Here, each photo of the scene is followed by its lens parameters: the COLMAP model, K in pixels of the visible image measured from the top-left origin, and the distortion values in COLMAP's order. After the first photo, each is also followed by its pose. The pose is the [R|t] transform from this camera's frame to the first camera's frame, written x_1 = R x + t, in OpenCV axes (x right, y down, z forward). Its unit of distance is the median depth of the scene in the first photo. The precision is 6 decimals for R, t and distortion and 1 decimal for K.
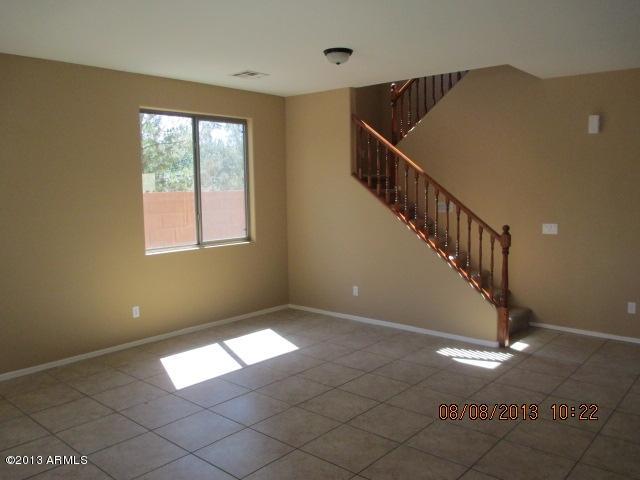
lens RADIAL K [[529.1, 0, 320.0], [0, 529.1, 240.0], [0, 0, 1]] dist [-0.064581, 0.009990]
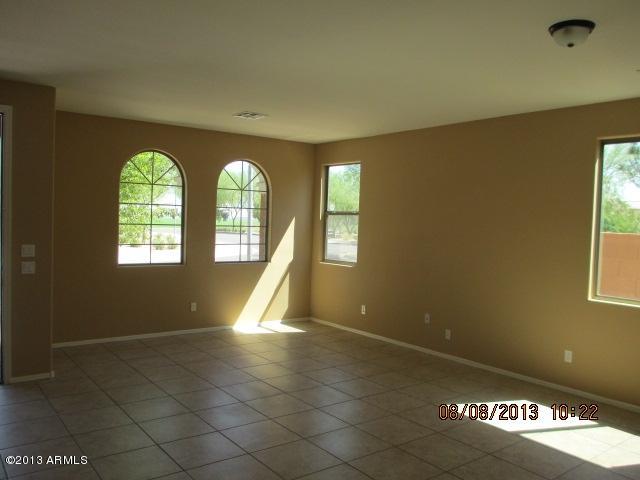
lens RADIAL K [[529.1, 0, 320.0], [0, 529.1, 240.0], [0, 0, 1]] dist [-0.064581, 0.009990]
pose [[-0.208558, 0.043782, -0.977030, 0.737337], [-0.125073, 0.989601, 0.071043, -0.091788], [0.969980, 0.137017, -0.200913, 0.818441]]
